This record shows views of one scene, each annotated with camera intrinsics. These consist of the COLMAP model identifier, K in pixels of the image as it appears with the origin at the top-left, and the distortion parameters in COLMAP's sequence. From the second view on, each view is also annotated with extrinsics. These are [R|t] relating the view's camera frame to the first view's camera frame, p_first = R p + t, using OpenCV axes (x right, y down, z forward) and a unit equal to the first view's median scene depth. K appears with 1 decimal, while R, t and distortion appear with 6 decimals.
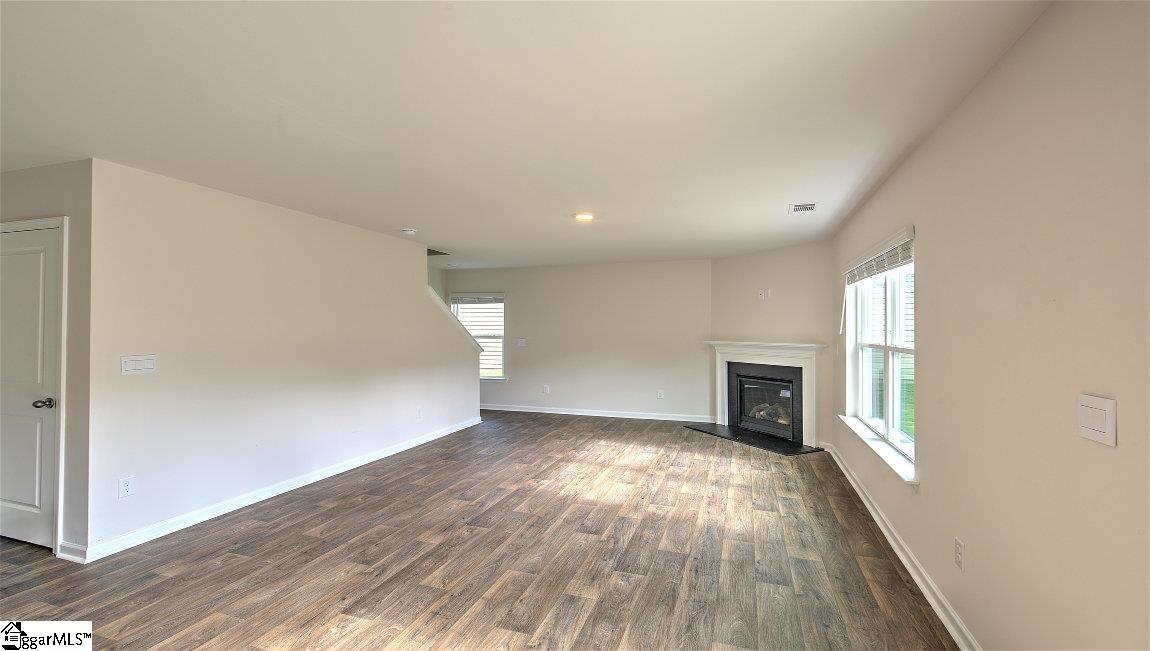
lens RADIAL K [[504.4, 0, 576.4], [0, 504.4, 327.8], [0, 0, 1]] dist [0.003182, -0.001516]
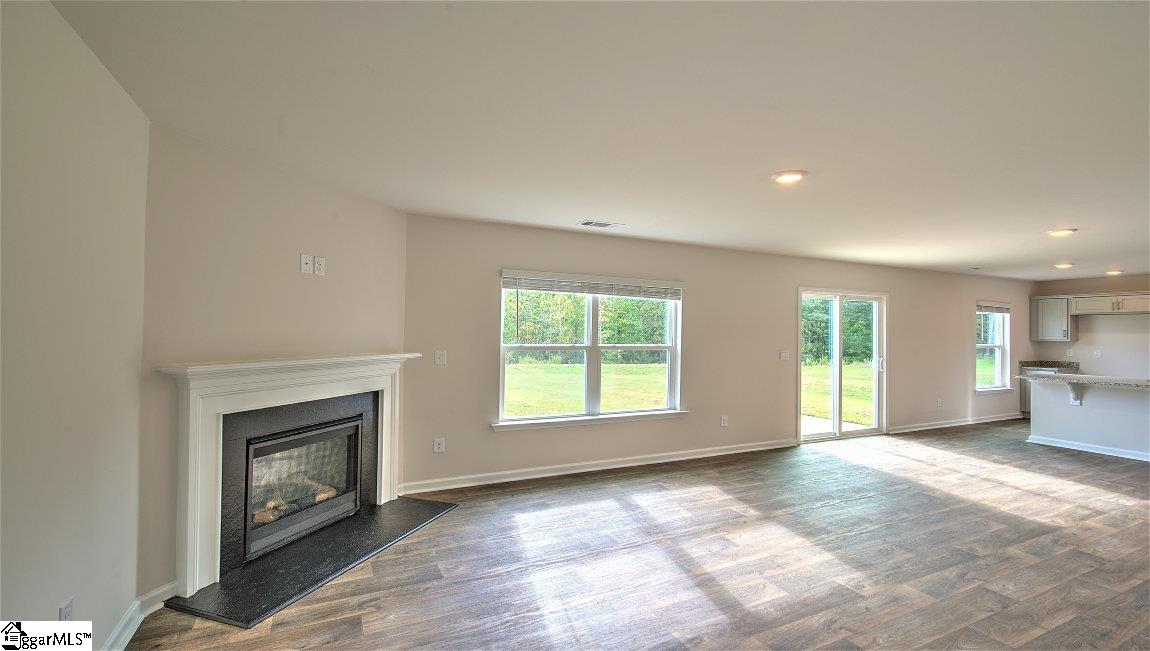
lens RADIAL K [[504.4, 0, 573.8], [0, 504.4, 329.2], [0, 0, 1]] dist [0.003182, -0.001516]
pose [[-0.704749, -0.004917, 0.709439, -0.258984], [-0.013666, 0.999885, -0.006646, -0.000942], [-0.709325, -0.014378, -0.704735, 1.621720]]
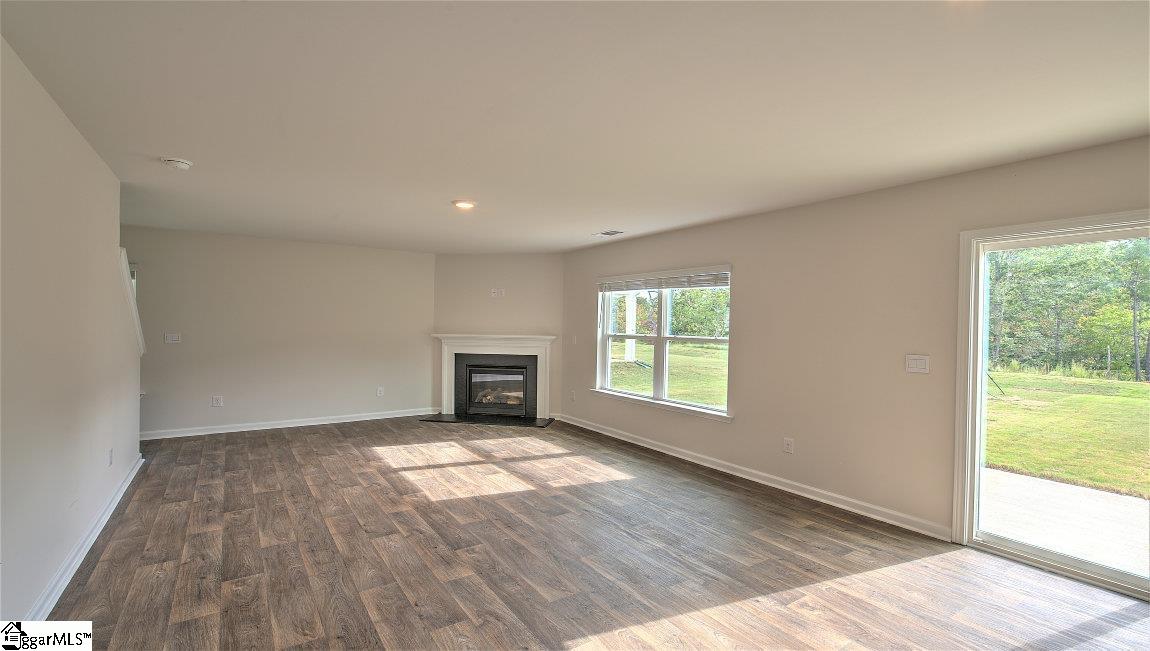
lens RADIAL K [[504.4, 0, 576.4], [0, 504.4, 326.3], [0, 0, 1]] dist [0.003182, -0.001516]
pose [[0.602034, 0.002818, 0.798465, -0.587217], [-0.013814, 0.999881, 0.006887, -0.000988], [-0.798351, -0.015176, 0.602001, 0.239705]]
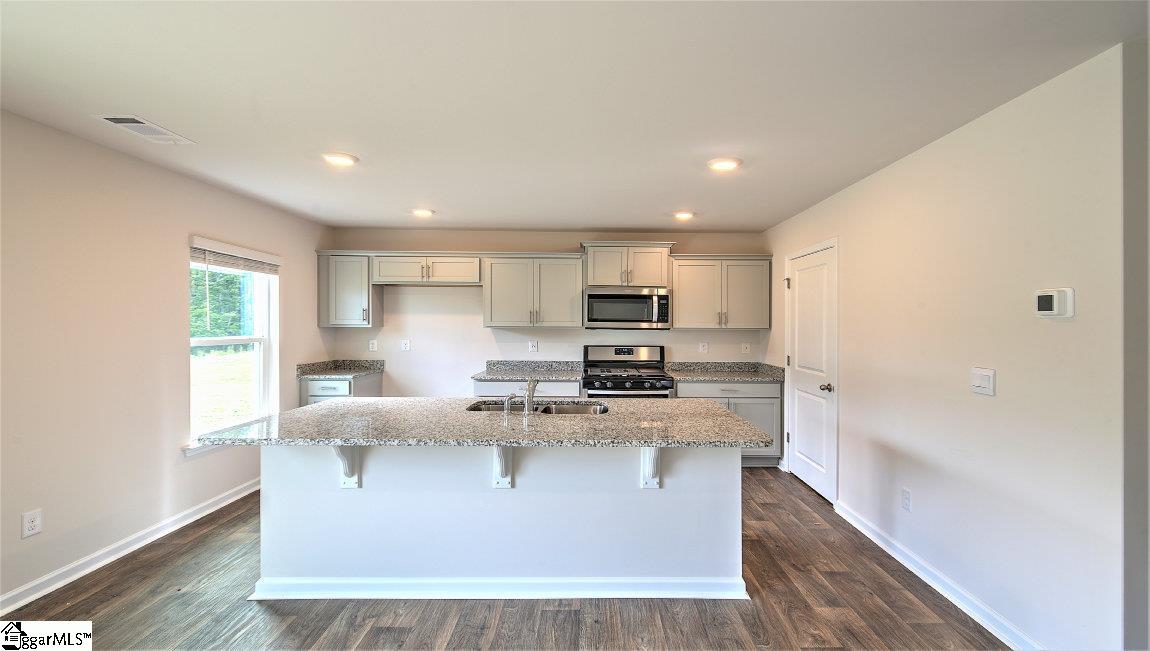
lens RADIAL K [[533.9, 0, 598.0], [0, 533.9, 327.8], [0, 0, 1]] dist [-0.001344, 0.000897]
pose [[-0.944152, -0.005284, -0.329468, -0.309500], [-0.007834, 0.999949, 0.006414, -0.004765], [0.329417, 0.008637, -0.944145, 0.350770]]
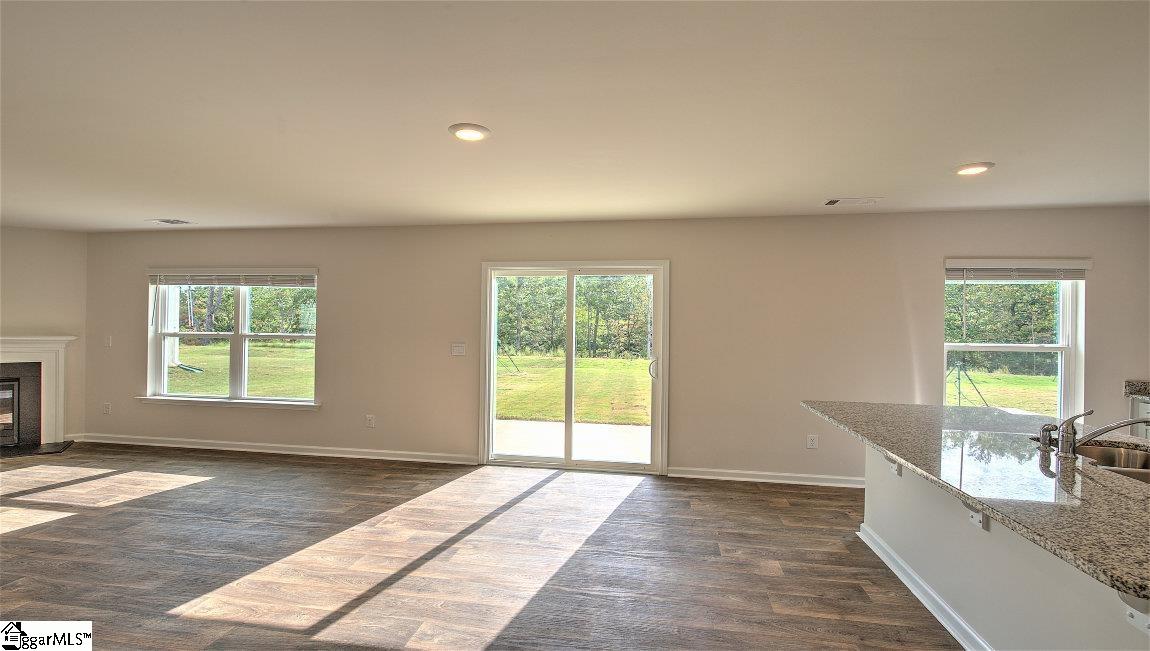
lens RADIAL K [[504.4, 0, 577.6], [0, 504.4, 326.7], [0, 0, 1]] dist [0.003182, -0.001516]
pose [[-0.158352, -0.006252, 0.987363, -0.797824], [-0.012323, 0.999915, 0.004355, -0.004142], [-0.987306, -0.011478, -0.158416, 0.206533]]
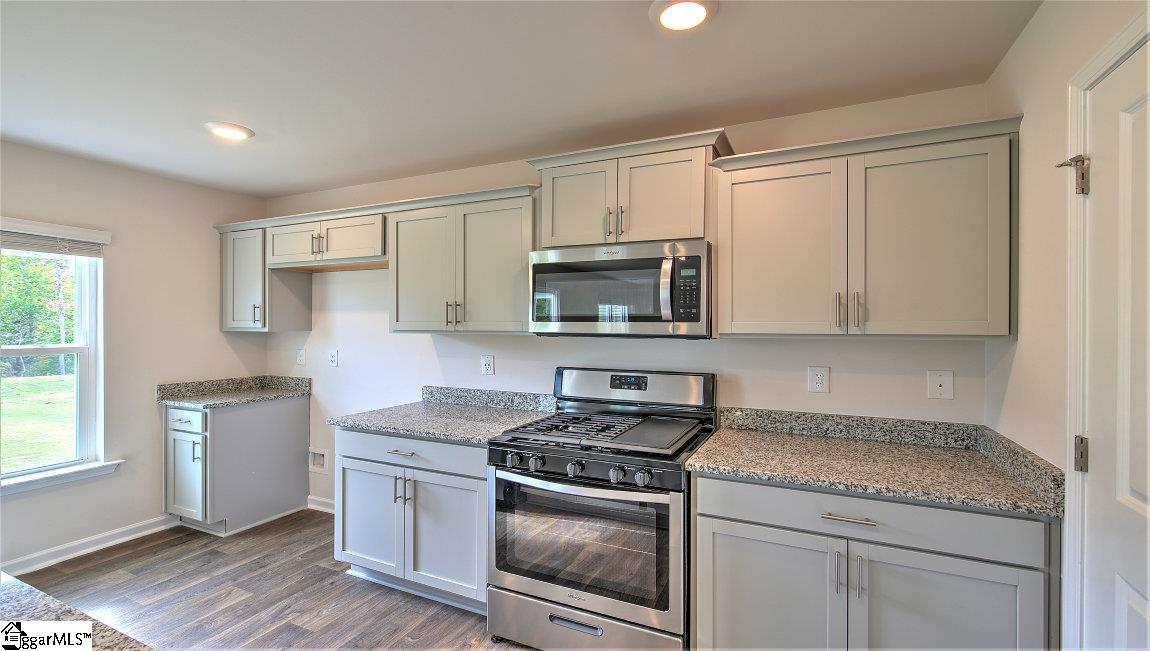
lens RADIAL K [[504.4, 0, 577.8], [0, 504.4, 331.3], [0, 0, 1]] dist [0.003182, -0.001516]
pose [[-0.992754, -0.004967, 0.120060, -0.771160], [-0.003593, 0.999926, 0.011661, -0.005642], [-0.120109, 0.011145, -0.992698, -0.212492]]
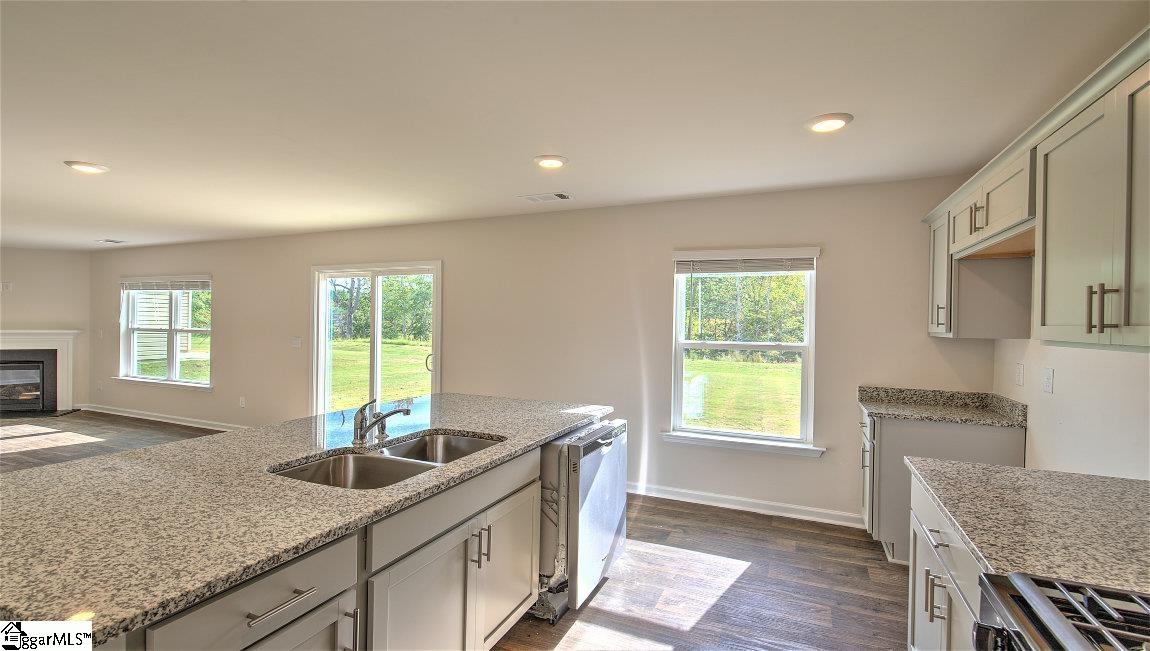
lens RADIAL K [[504.4, 0, 575.9], [0, 504.4, 326.2], [0, 0, 1]] dist [0.003182, -0.001516]
pose [[0.088224, -0.007022, 0.996076, -0.868841], [-0.013323, 0.999877, 0.008228, -0.007688], [-0.996012, -0.013996, 0.088120, -0.502020]]
